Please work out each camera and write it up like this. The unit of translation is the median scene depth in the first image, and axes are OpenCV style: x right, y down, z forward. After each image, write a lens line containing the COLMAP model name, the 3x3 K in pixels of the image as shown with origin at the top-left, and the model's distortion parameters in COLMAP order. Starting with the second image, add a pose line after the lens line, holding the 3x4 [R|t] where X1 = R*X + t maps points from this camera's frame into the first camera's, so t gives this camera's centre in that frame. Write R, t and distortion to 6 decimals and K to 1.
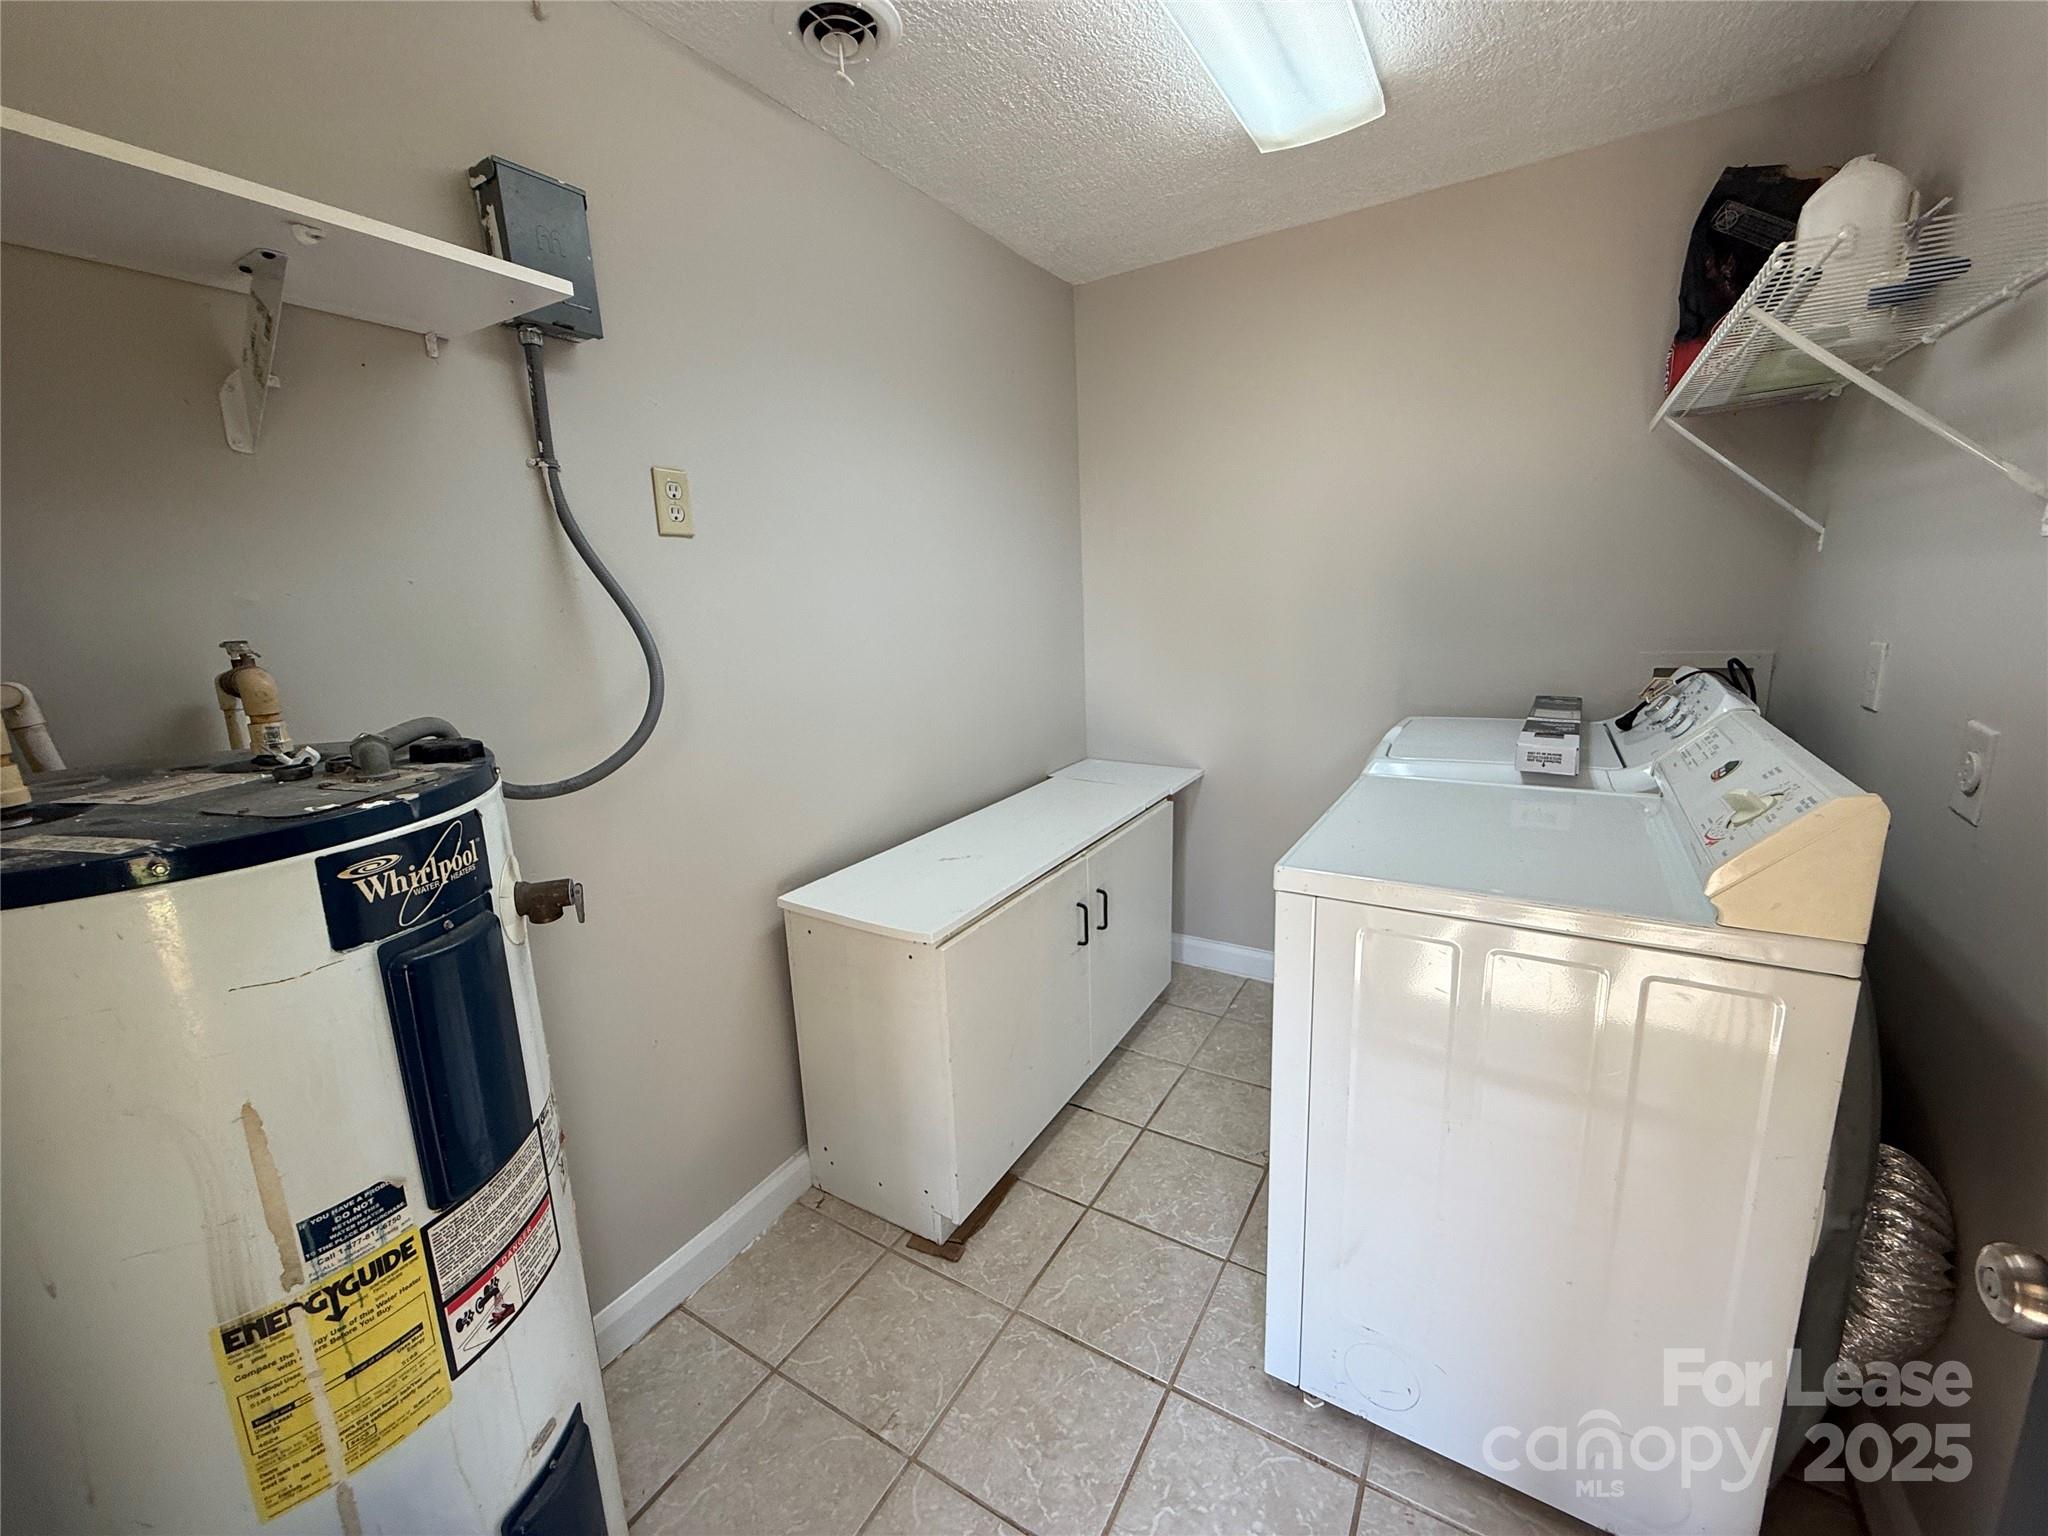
lens RADIAL K [[819.1, 0, 1024.3], [0, 819.1, 769.1], [0, 0, 1]] dist [-0.000609, -0.000370]
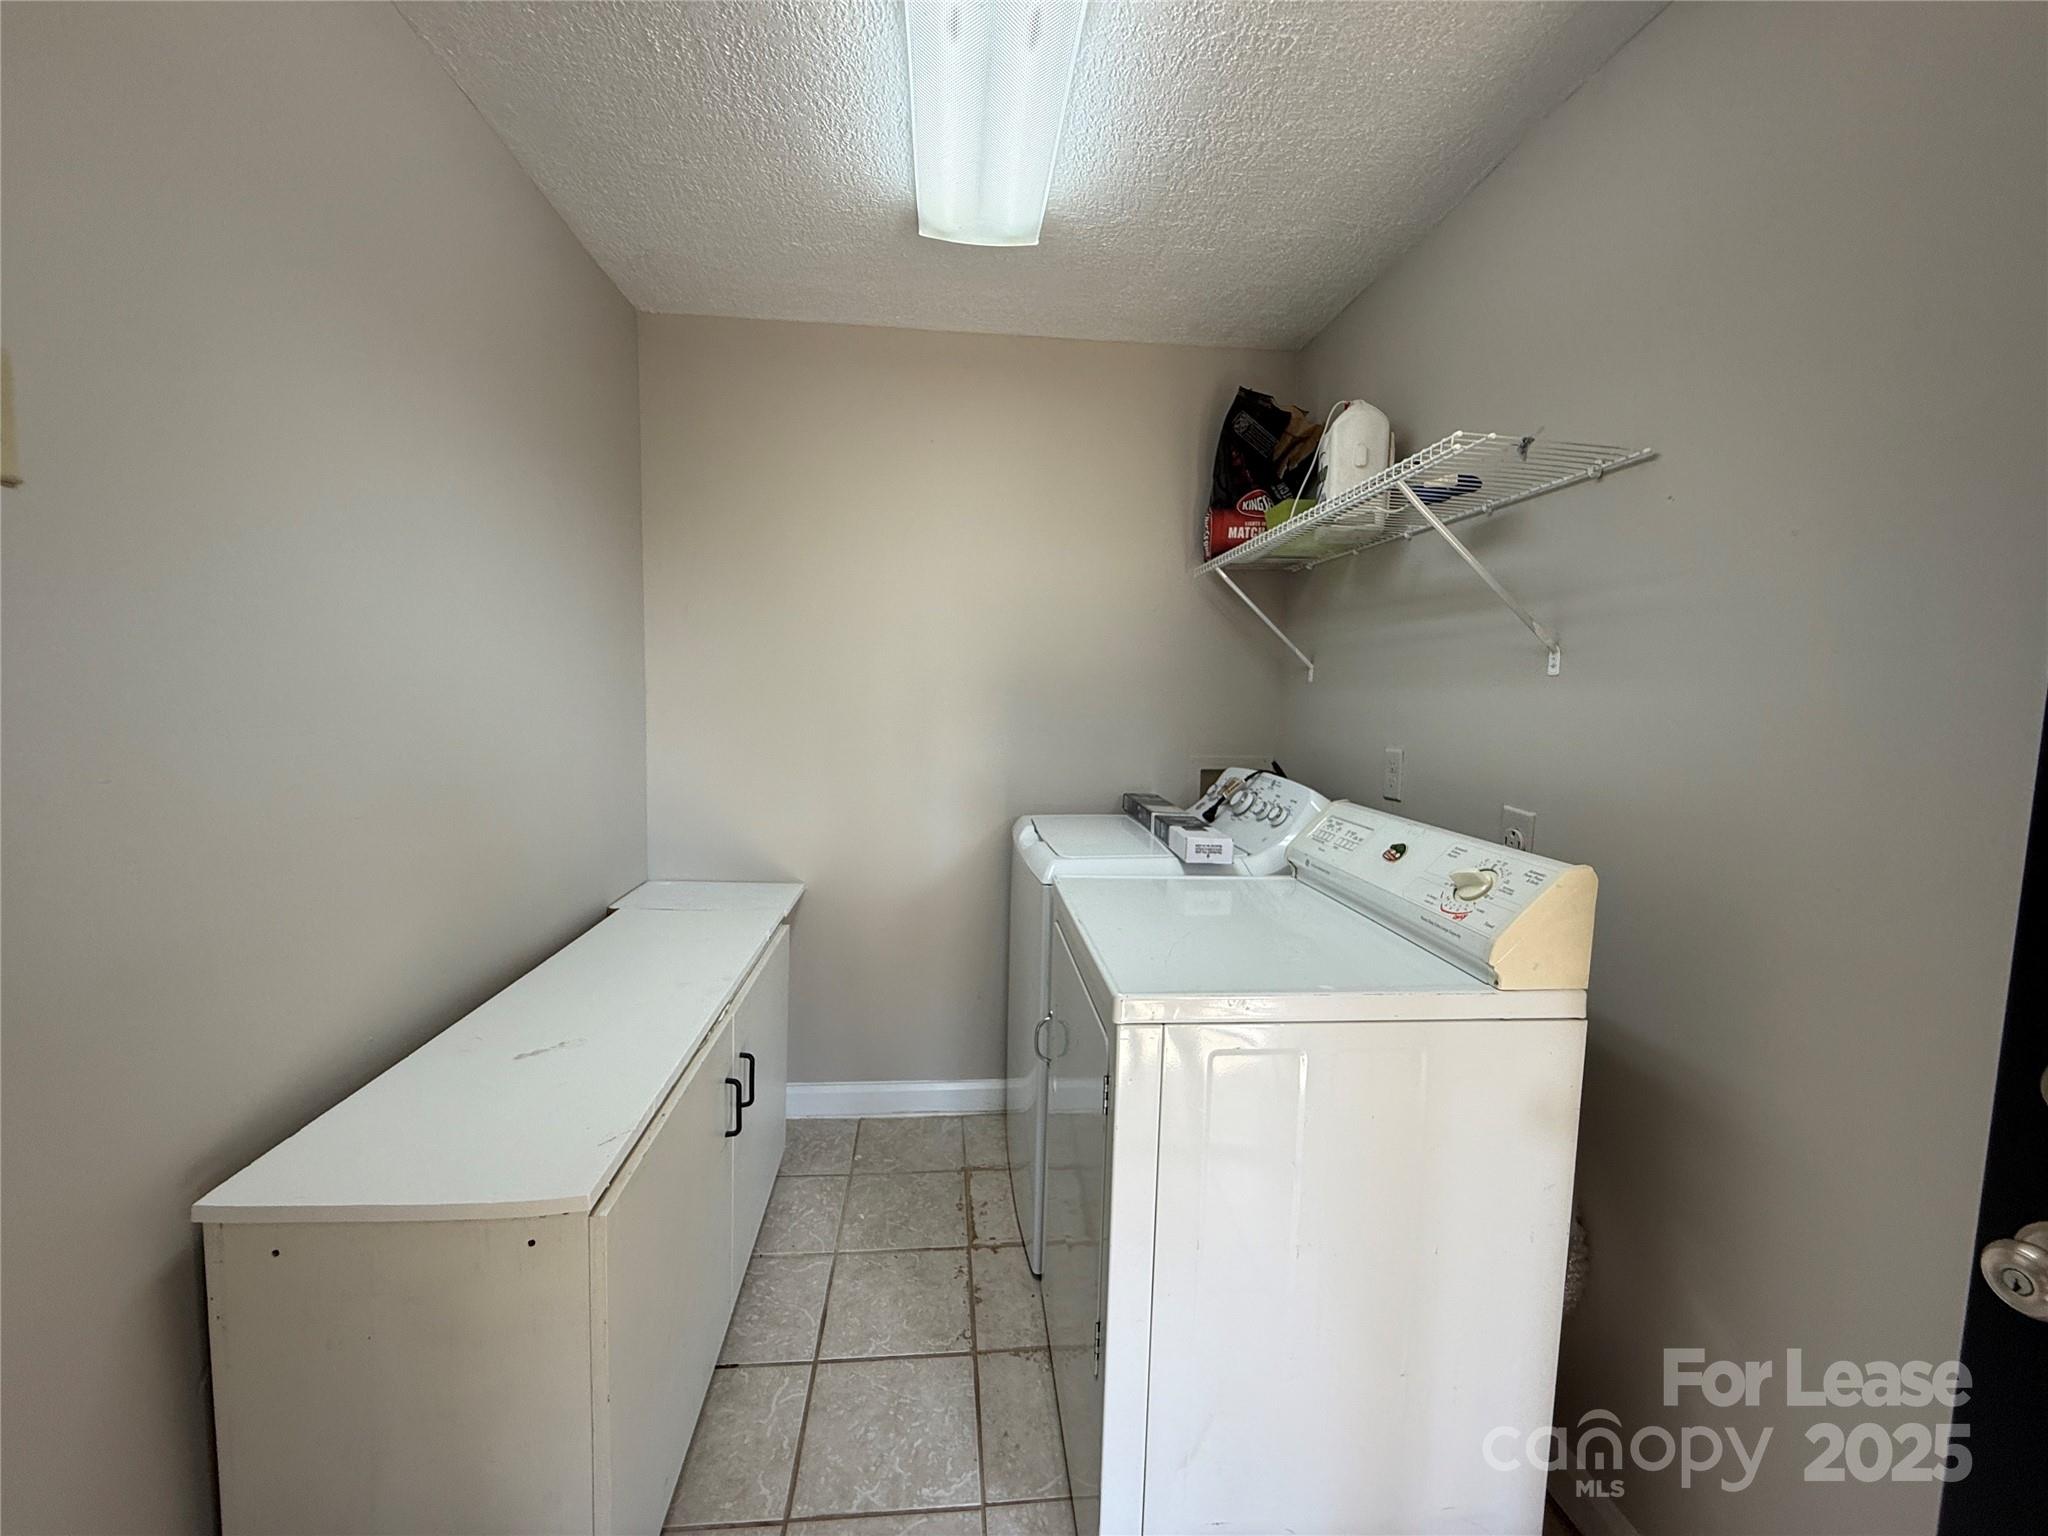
lens RADIAL K [[819.1, 0, 1024.3], [0, 819.1, 769.1], [0, 0, 1]] dist [-0.000609, -0.000370]
pose [[0.796118, 0.005909, 0.605113, -0.189043], [0.070154, 0.992309, -0.101989, -0.022507], [-0.601061, 0.123646, 0.789580, 0.241682]]
